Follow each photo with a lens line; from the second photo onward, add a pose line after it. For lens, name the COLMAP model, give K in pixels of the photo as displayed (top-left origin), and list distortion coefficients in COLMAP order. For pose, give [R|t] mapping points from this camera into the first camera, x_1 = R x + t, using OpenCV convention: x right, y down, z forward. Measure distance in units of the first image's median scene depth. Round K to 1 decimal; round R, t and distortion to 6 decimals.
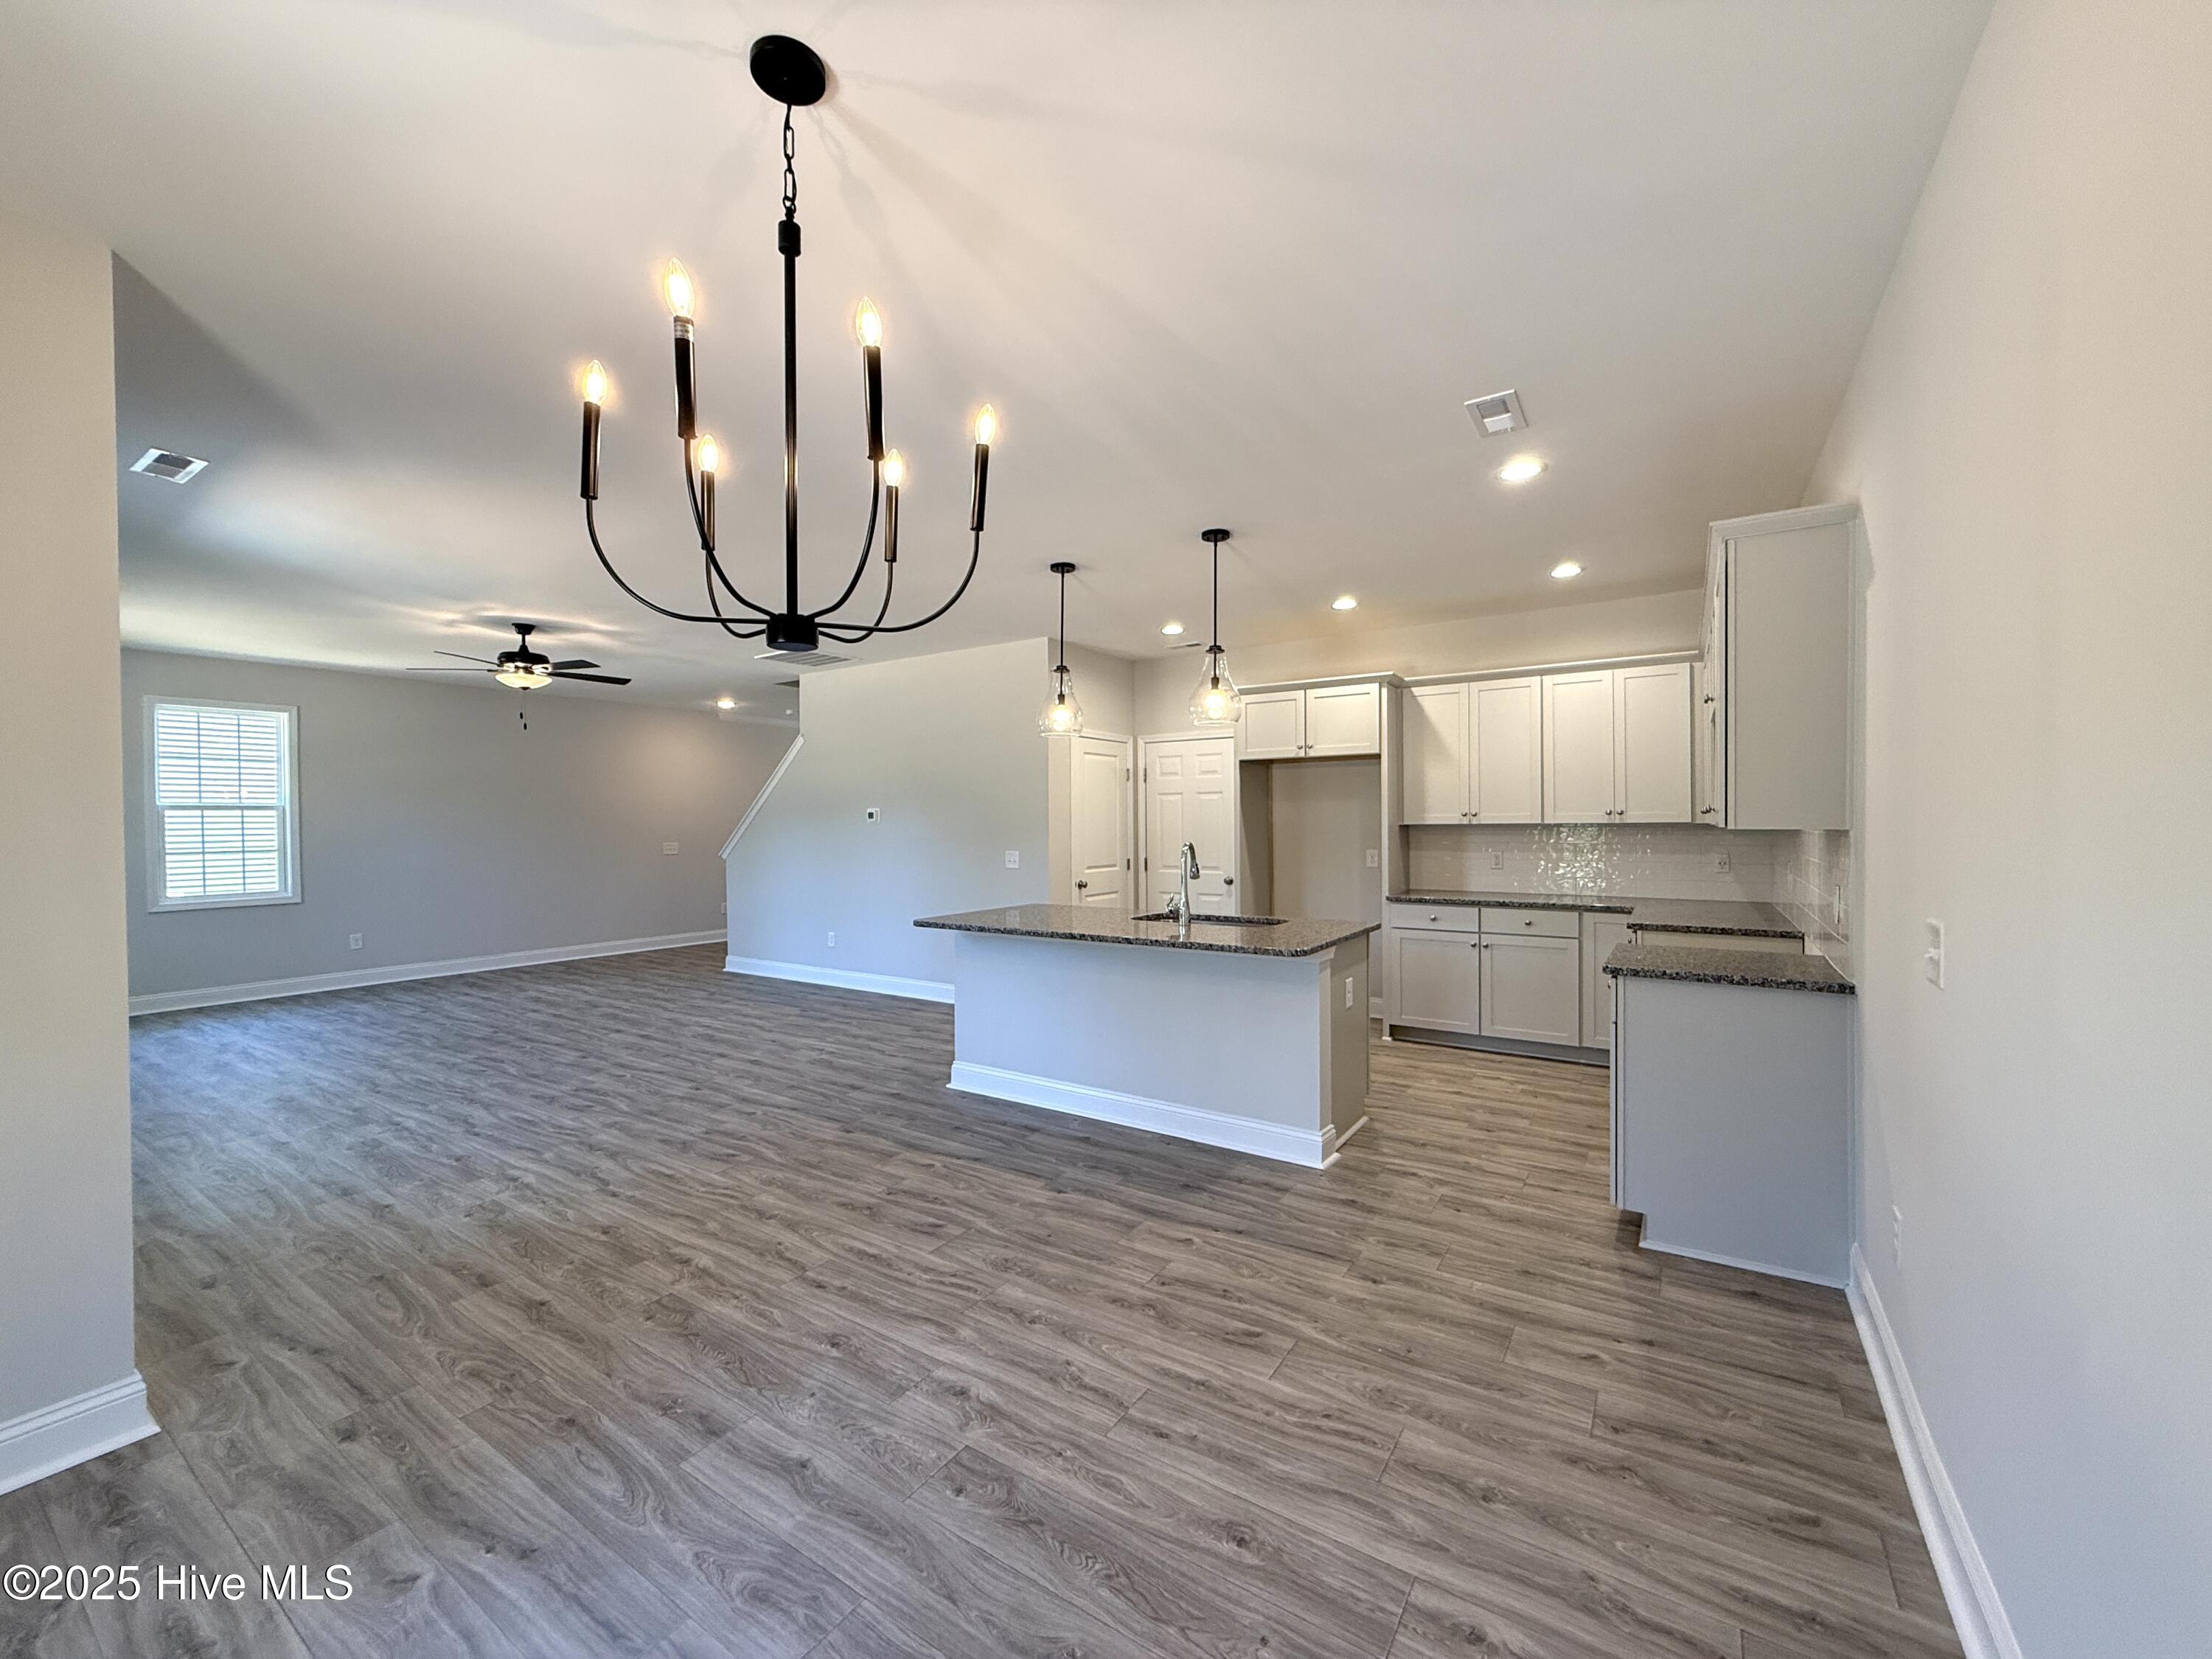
lens RADIAL K [[880.3, 0, 1102.5], [0, 880.3, 828.9], [0, 0, 1]] dist [-0.000780, 0.000527]
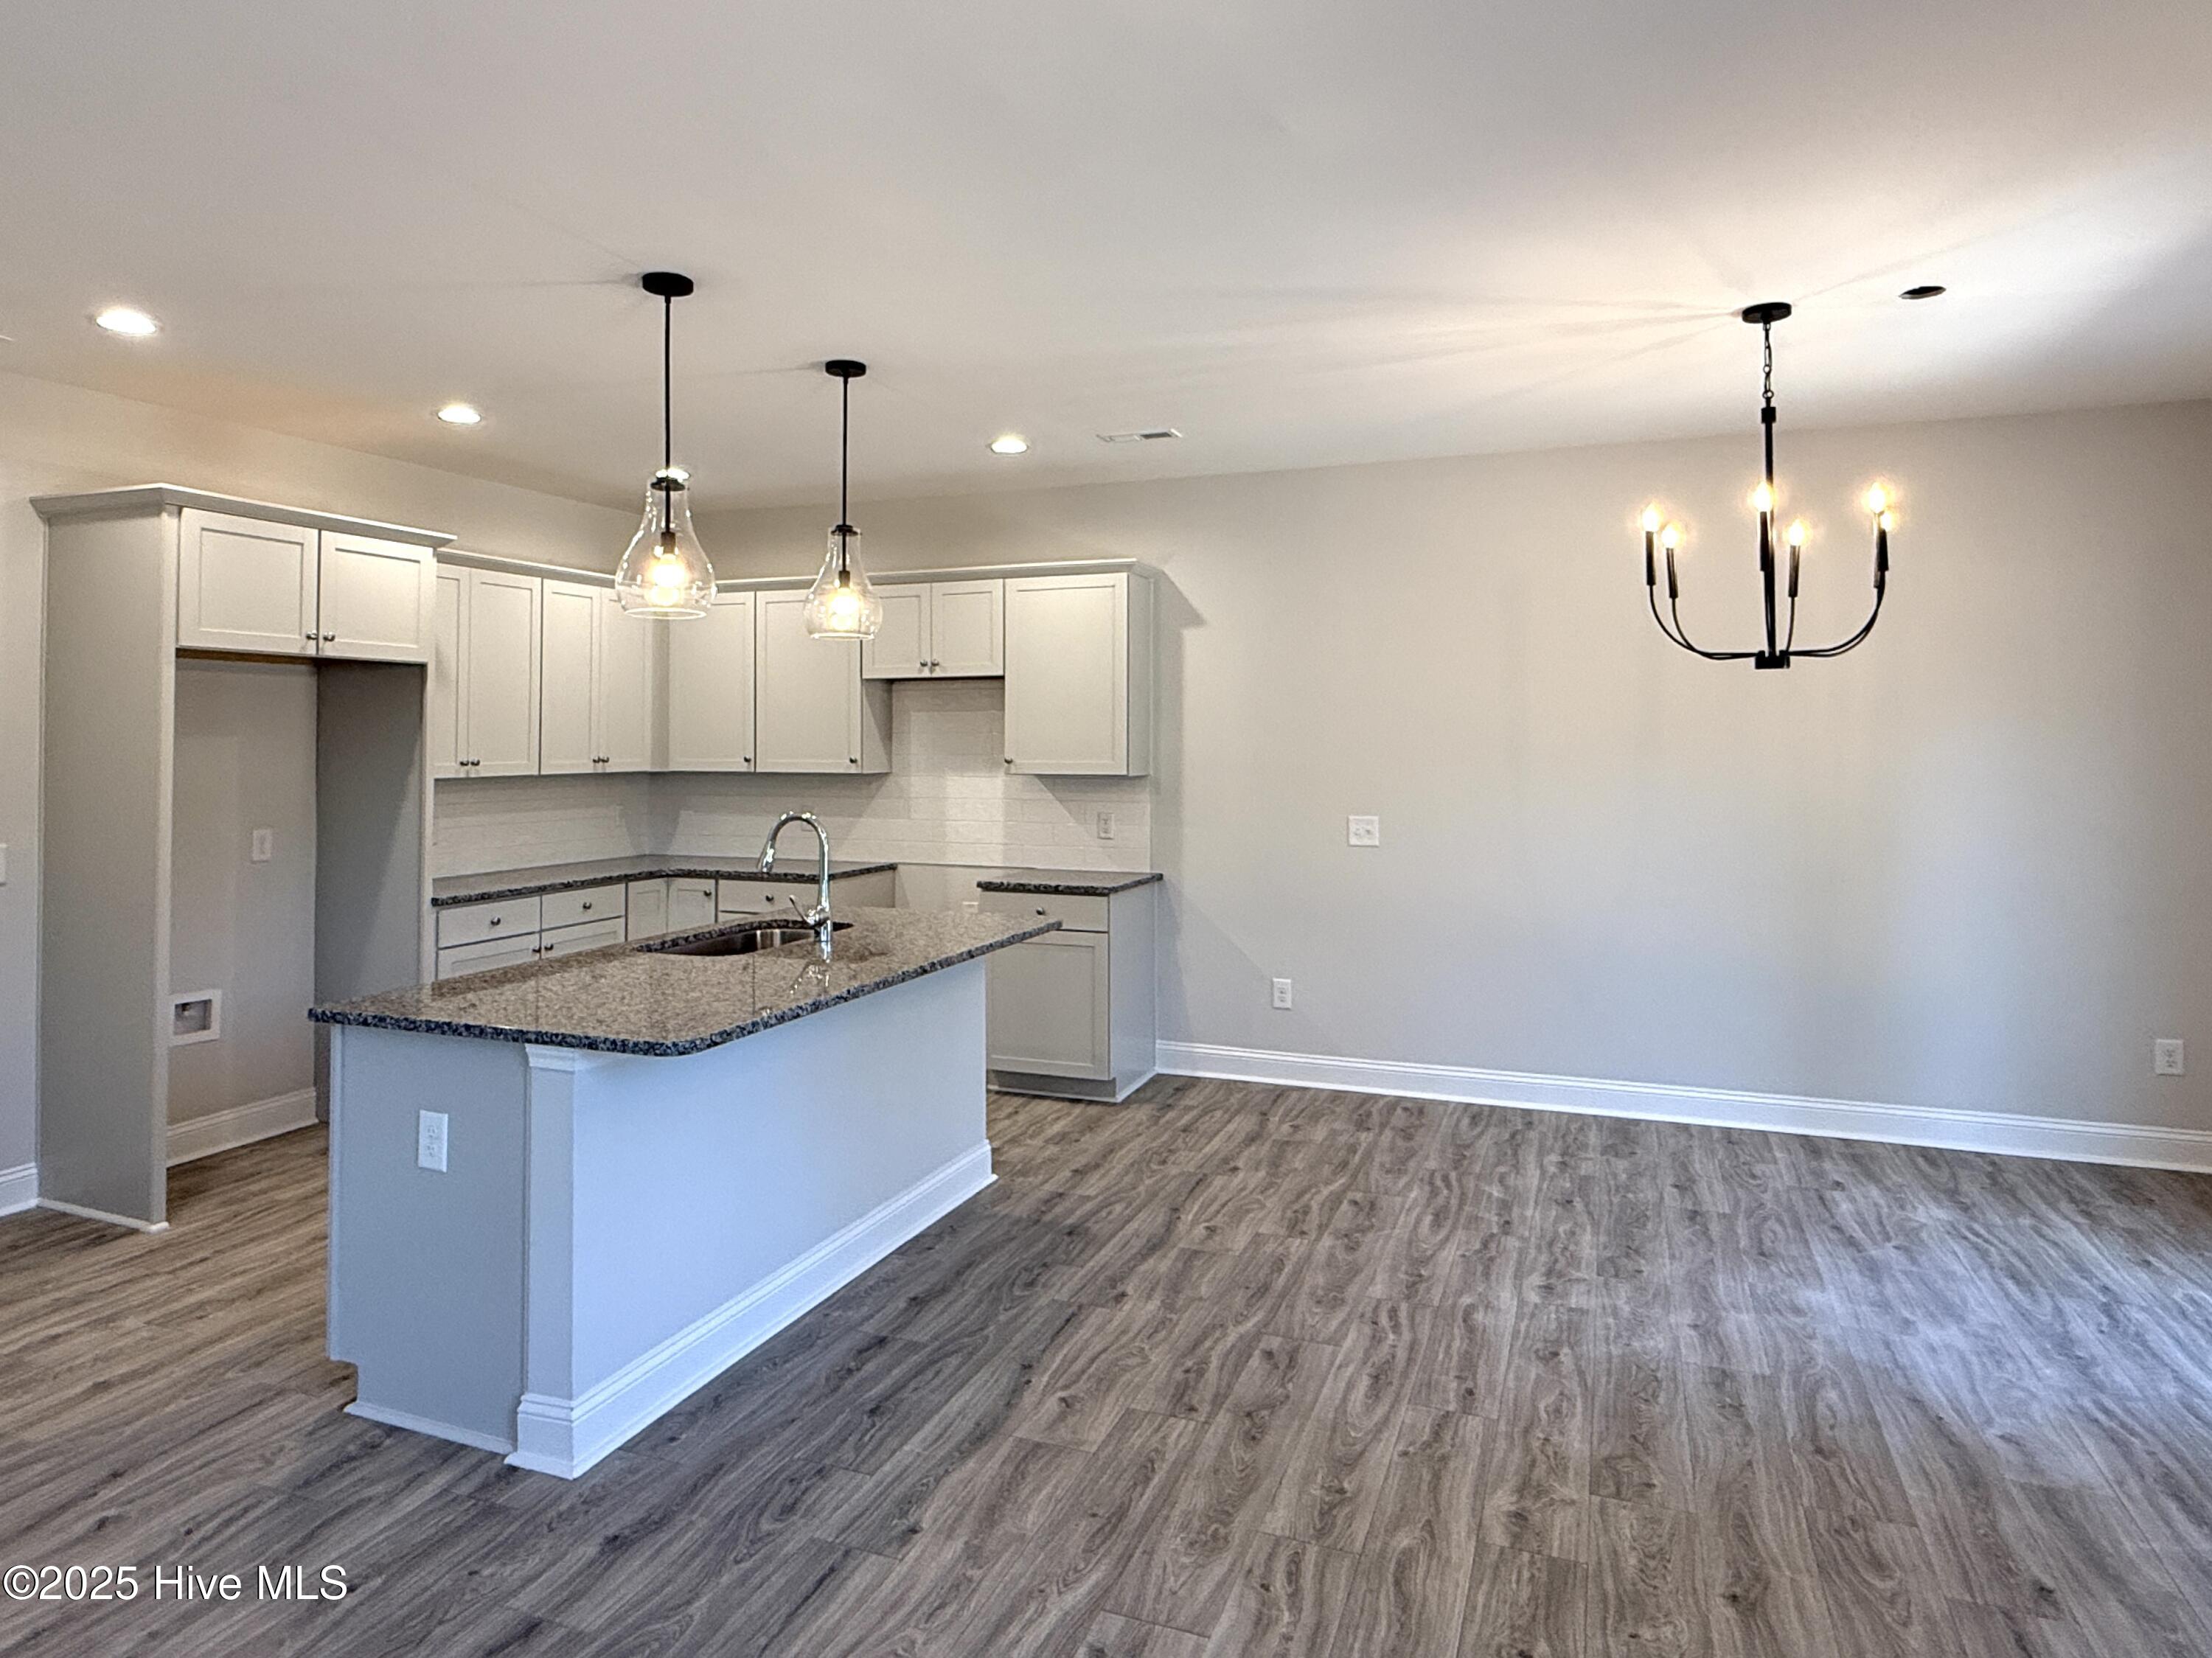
lens RADIAL K [[1340.0, 0, 1075.8], [0, 1340.0, 697.0], [0, 0, 1]] dist [-0.003408, 0.001789]
pose [[-0.201541, 0.040152, 0.978657, -1.418439], [0.011983, 0.999186, -0.038527, -0.045781], [-0.979407, 0.003963, -0.201858, 1.569876]]
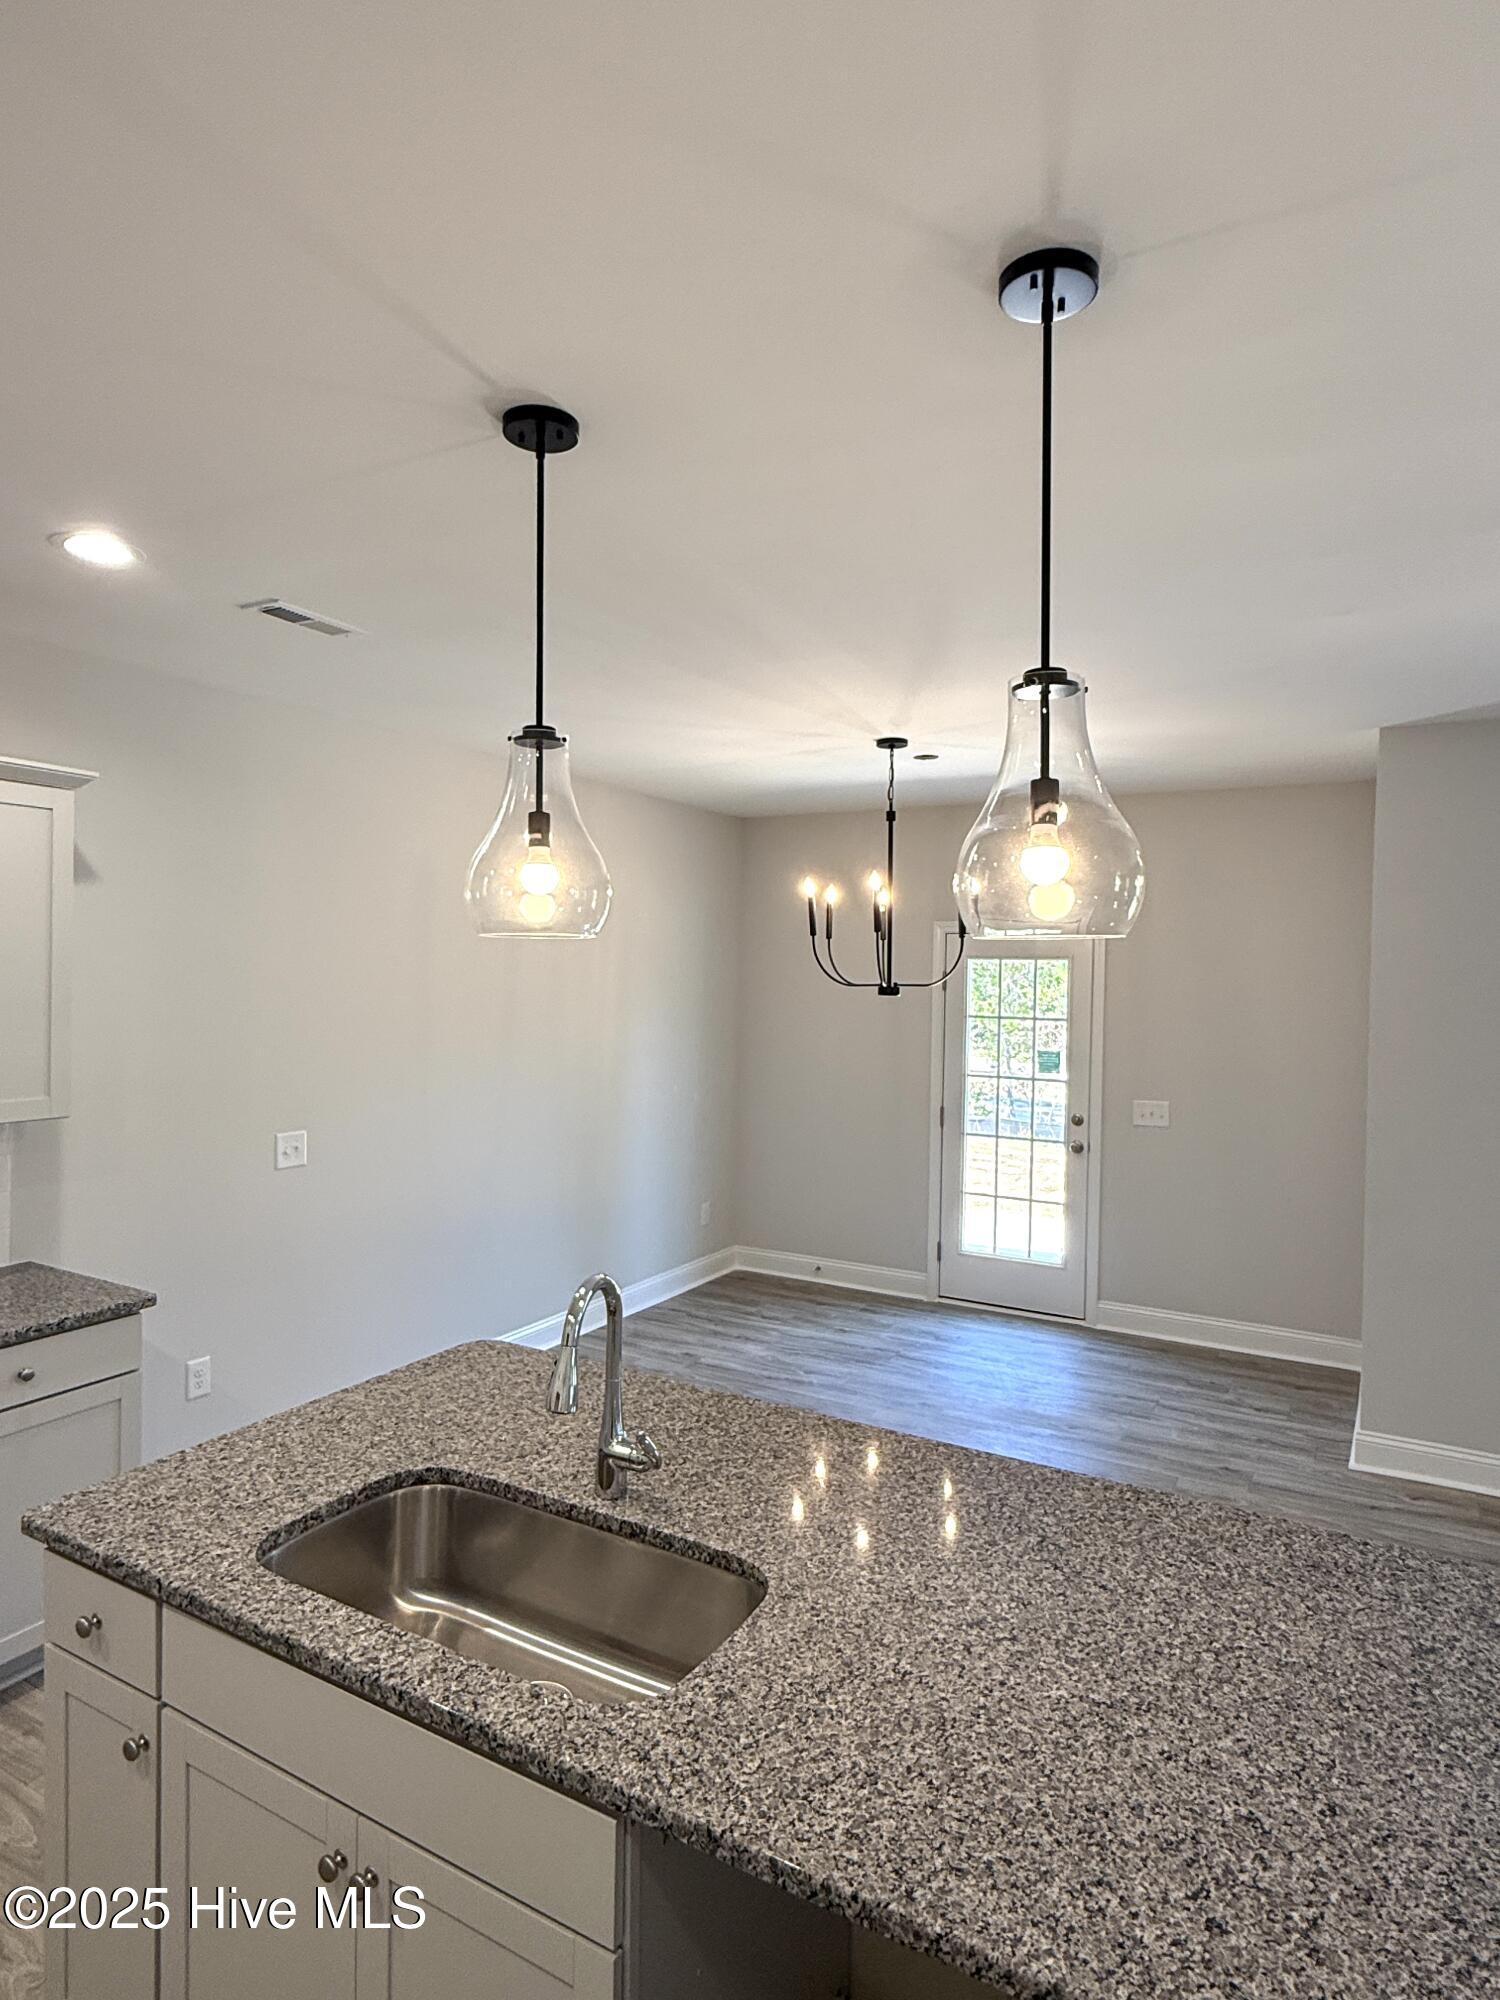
lens RADIAL K [[1141.8, 0, 758.8], [0, 1141.8, 1002.0], [0, 0, 1]] dist [-0.002193, 0.001264]
pose [[-0.997896, -0.006344, -0.064517, 0.098705], [-0.008572, 0.999374, 0.034314, -0.167196], [0.064259, 0.034795, -0.997327, 2.261915]]
